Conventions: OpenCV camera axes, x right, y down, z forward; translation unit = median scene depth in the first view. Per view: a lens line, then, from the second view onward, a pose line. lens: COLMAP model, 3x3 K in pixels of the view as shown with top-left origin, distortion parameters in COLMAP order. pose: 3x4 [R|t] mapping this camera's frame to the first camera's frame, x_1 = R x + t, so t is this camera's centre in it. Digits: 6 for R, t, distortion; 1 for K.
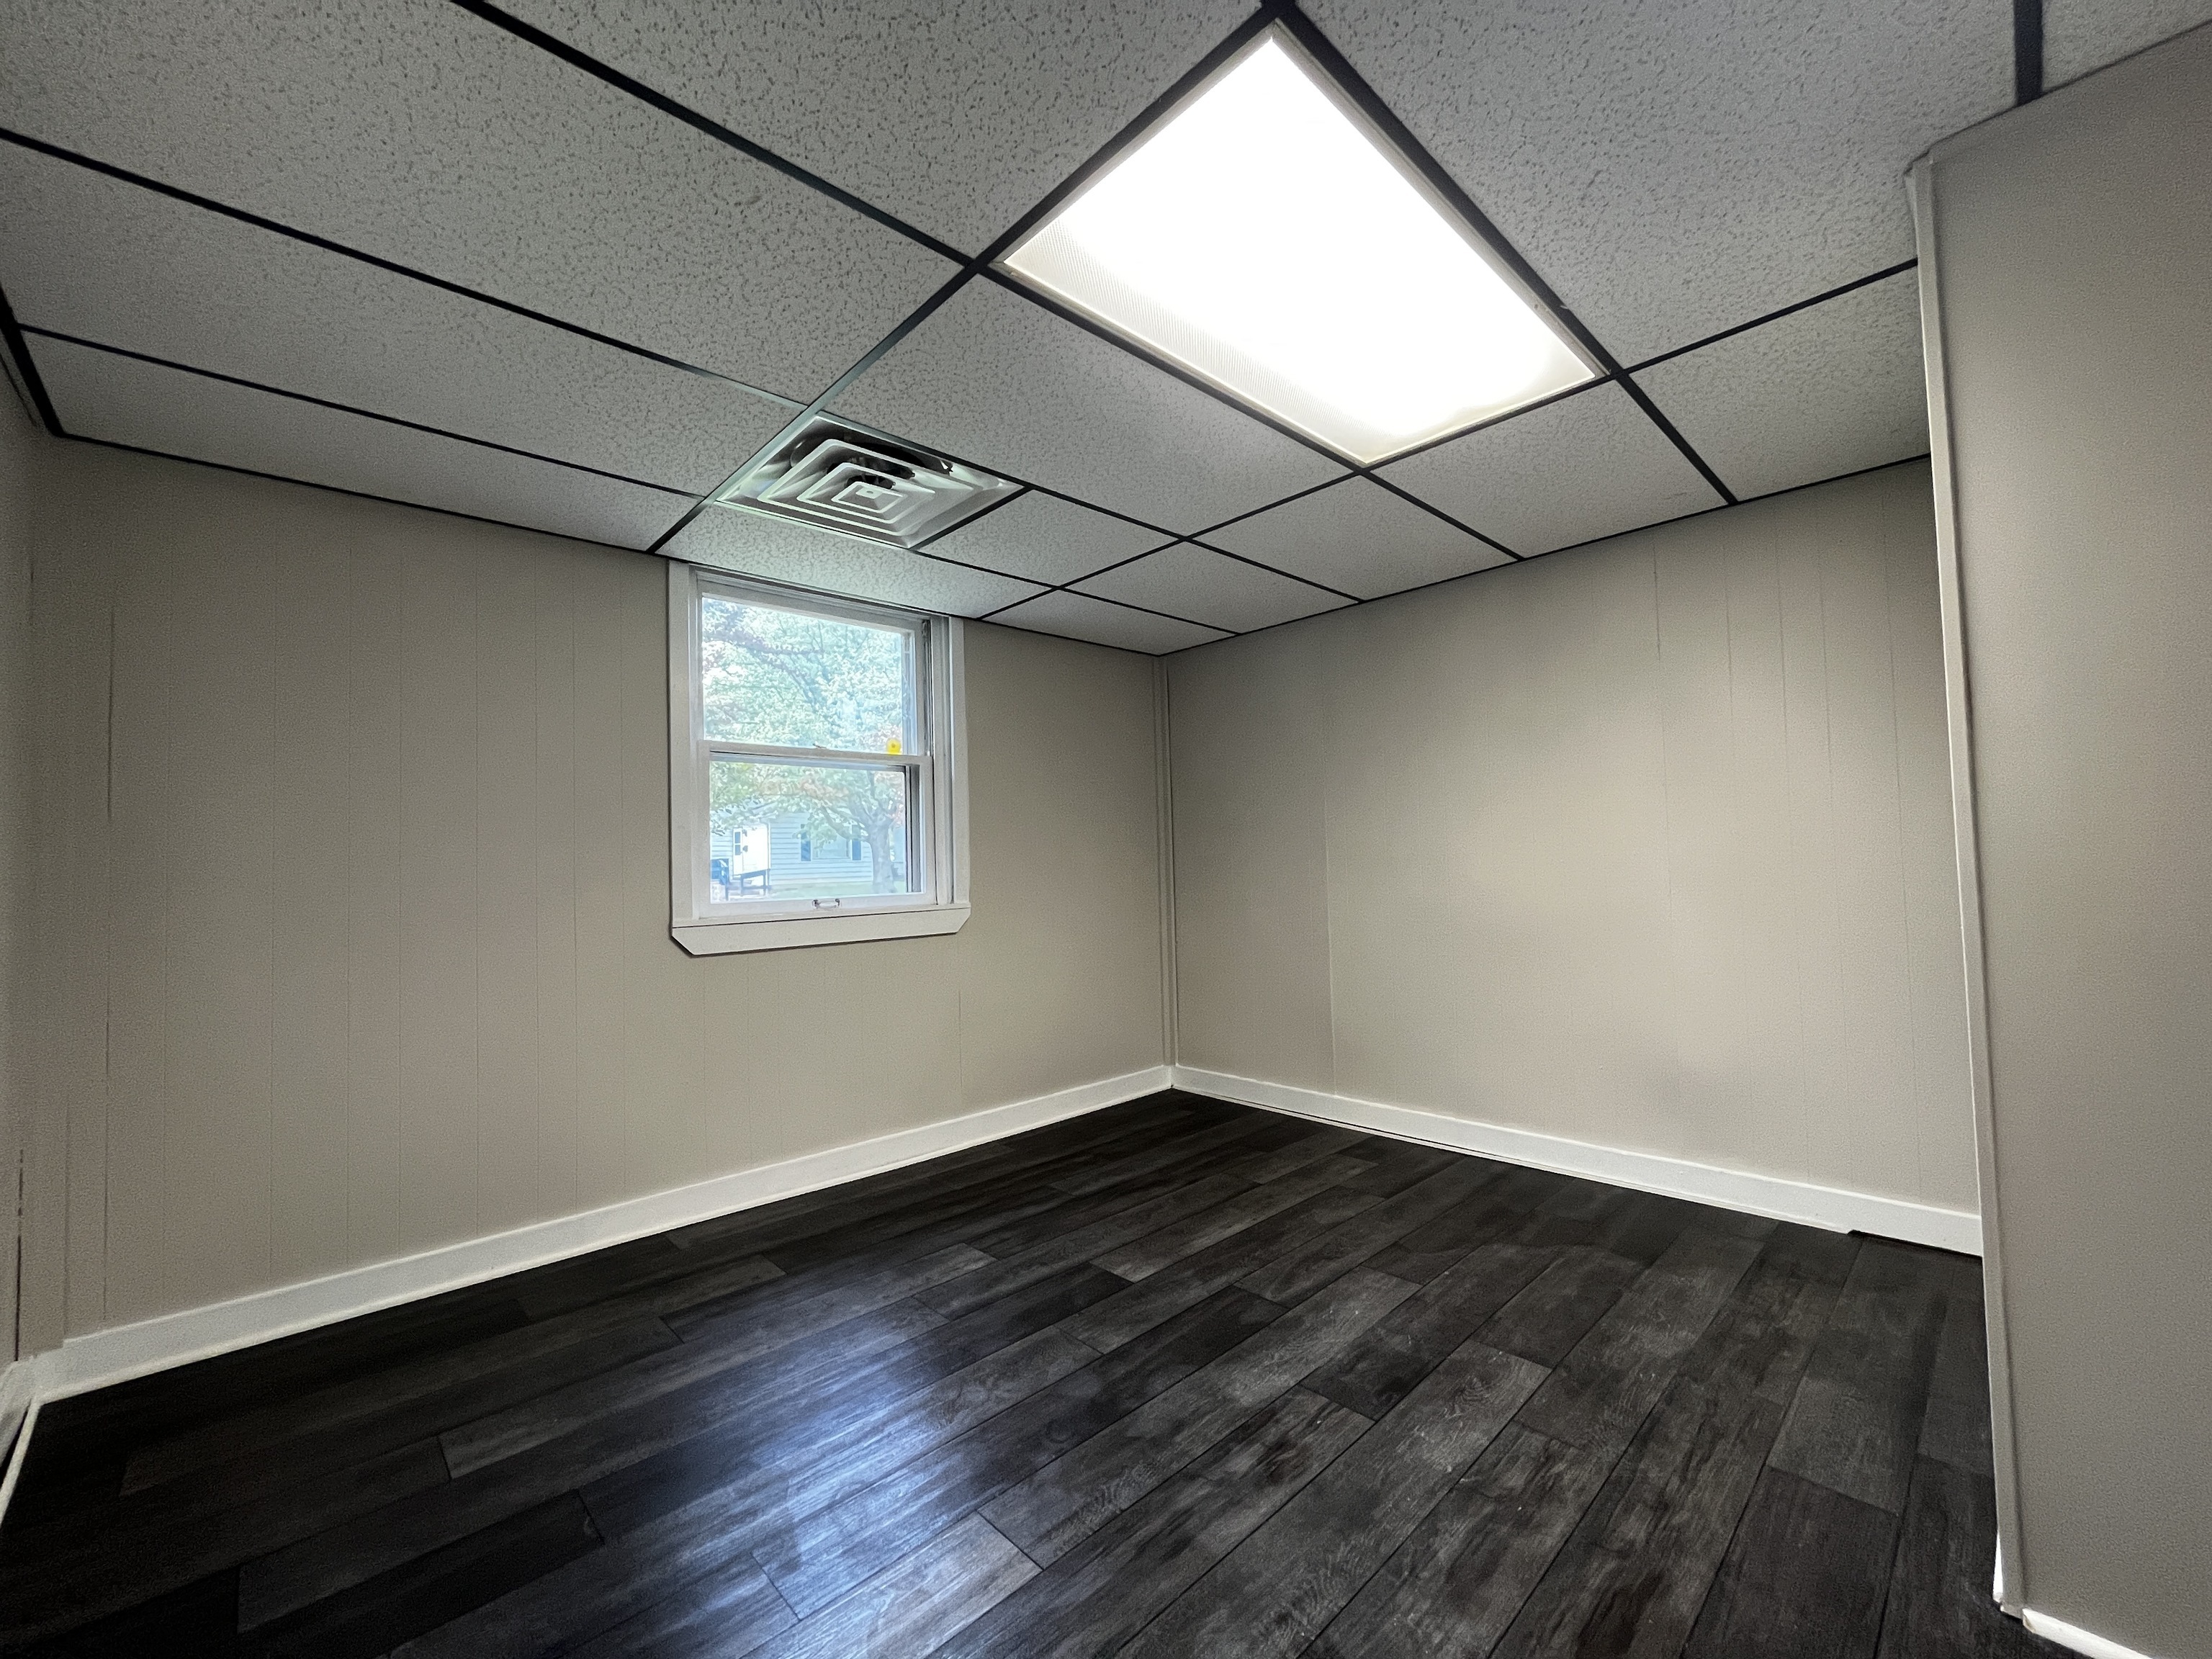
lens RADIAL K [[892.5, 0, 1106.0], [0, 892.5, 829.5], [0, 0, 1]] dist [0.001898, 0.000009]
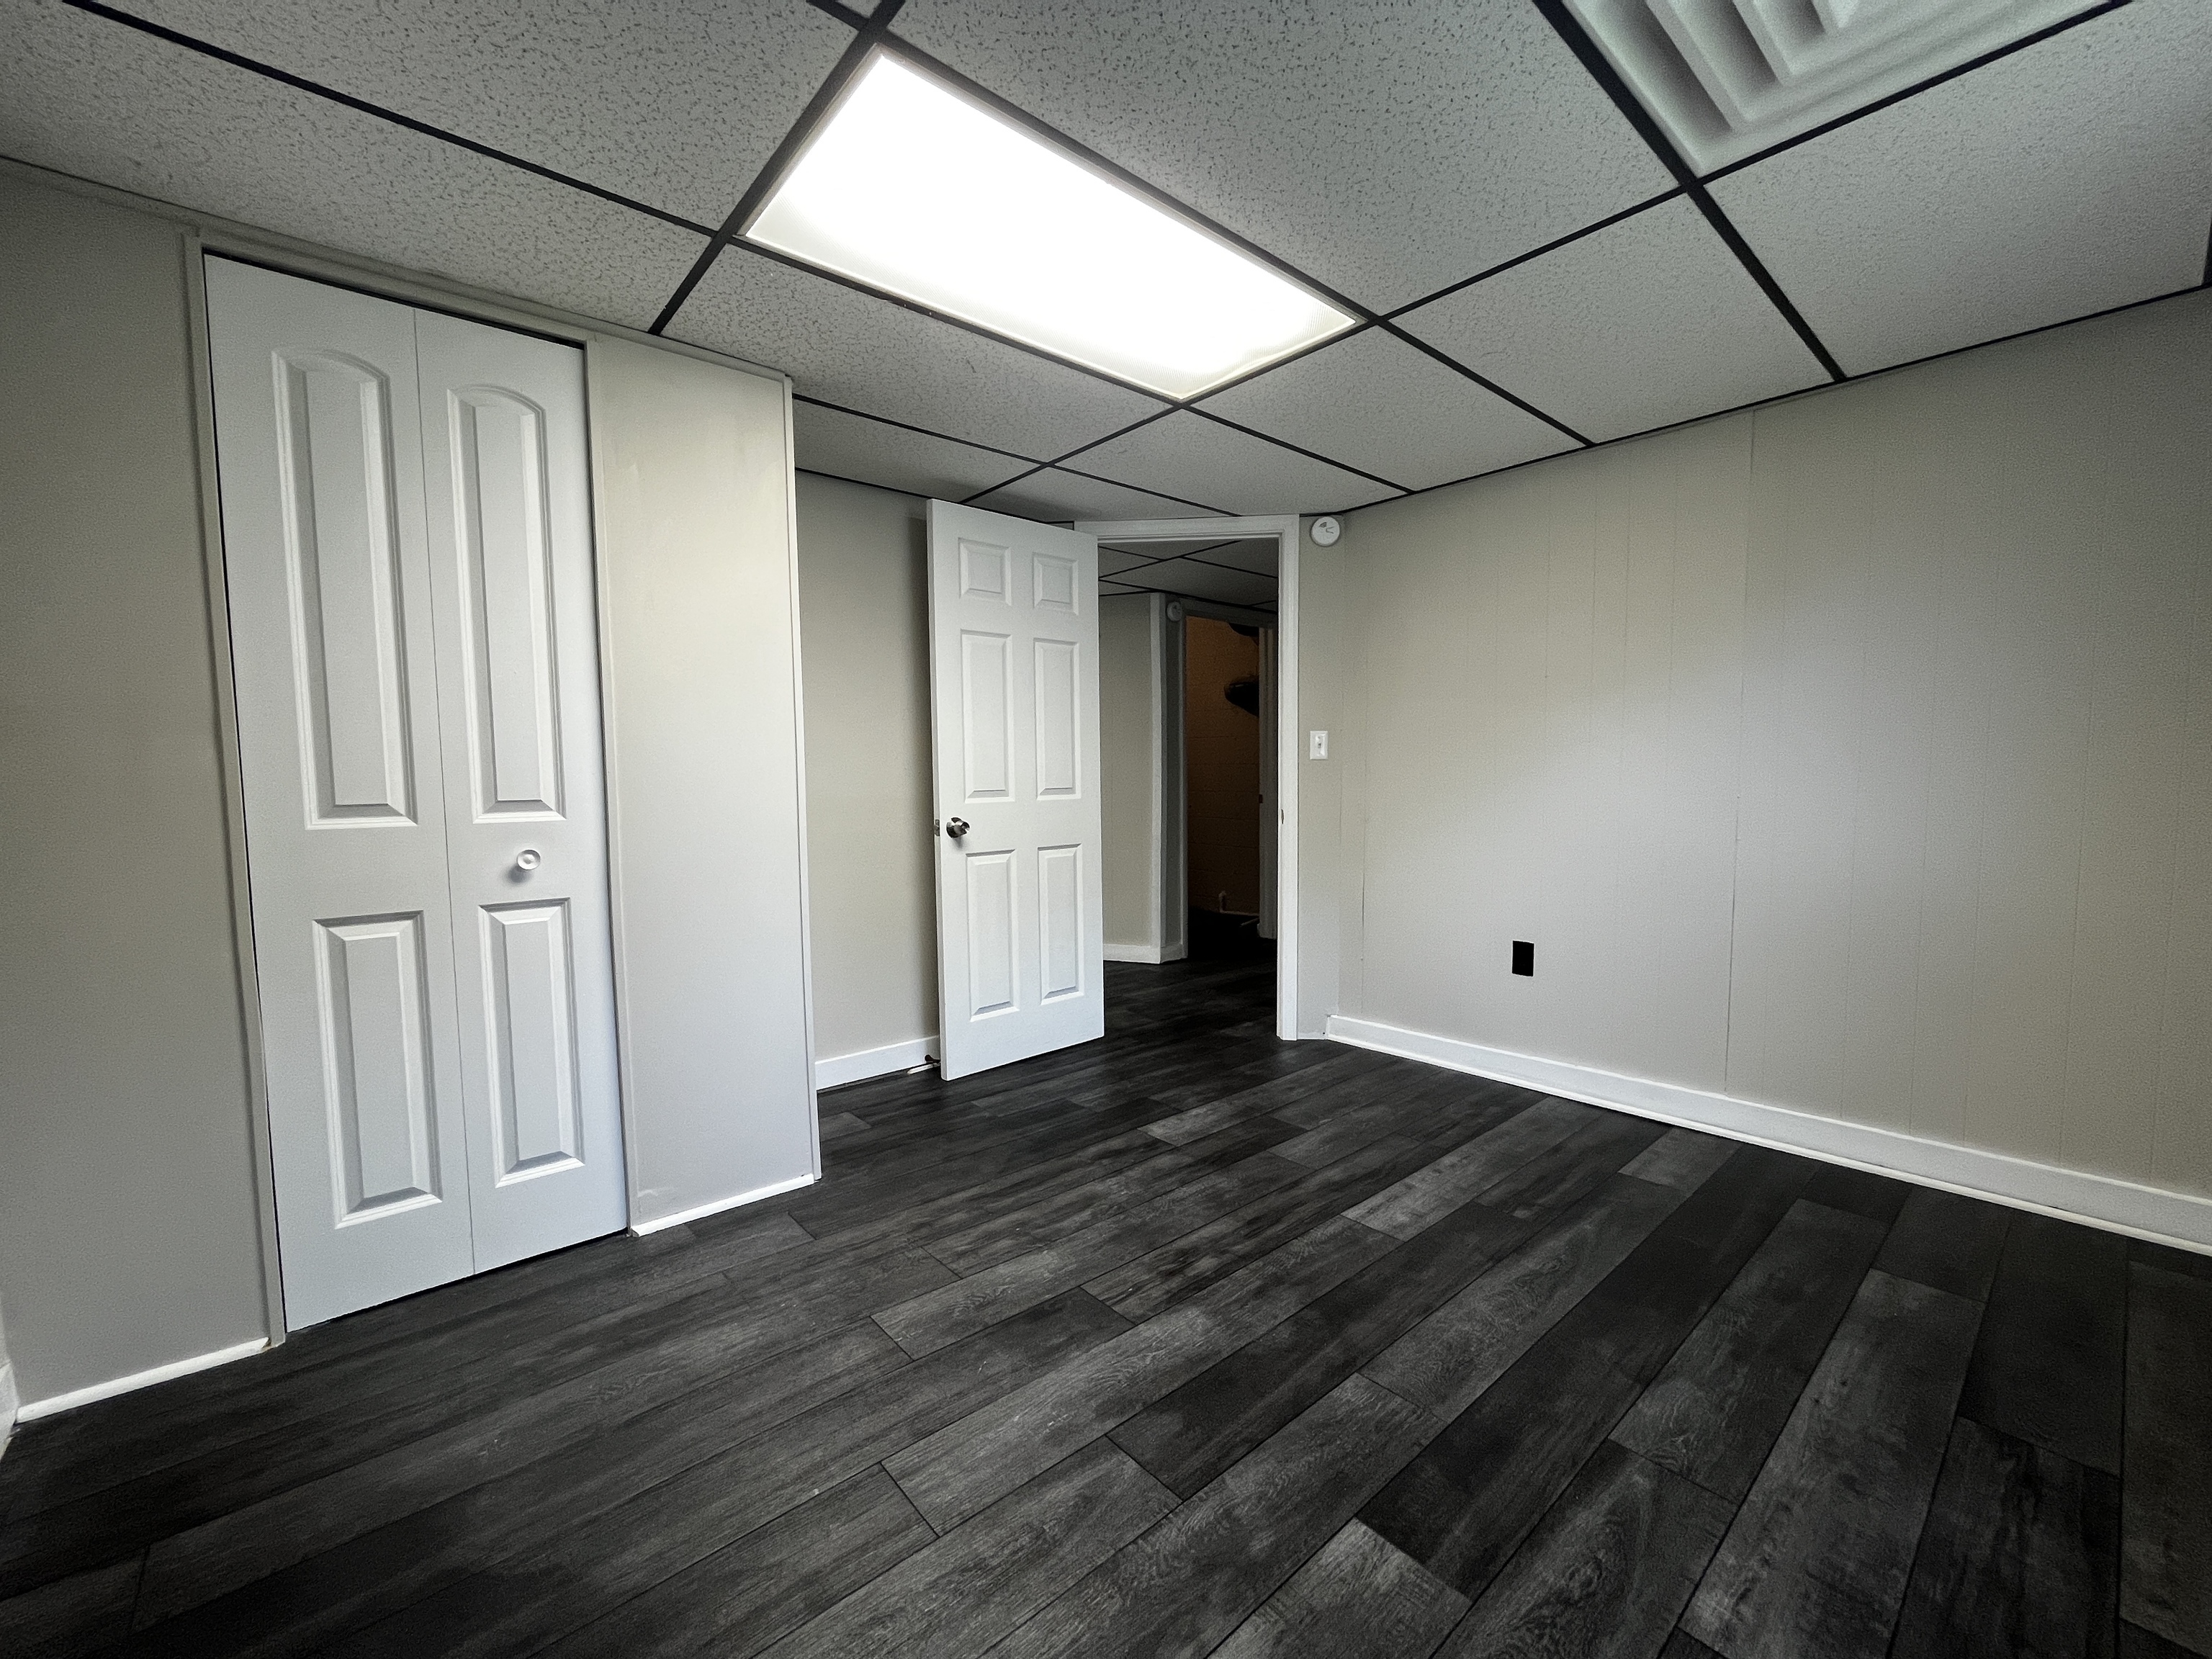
lens RADIAL K [[892.5, 0, 1106.0], [0, 892.5, 829.5], [0, 0, 1]] dist [0.001898, 0.000009]
pose [[-0.998155, 0.034987, 0.049628, 0.189549], [0.036300, 0.999008, 0.025803, 0.068653], [-0.048676, 0.027557, -0.998434, 2.031484]]
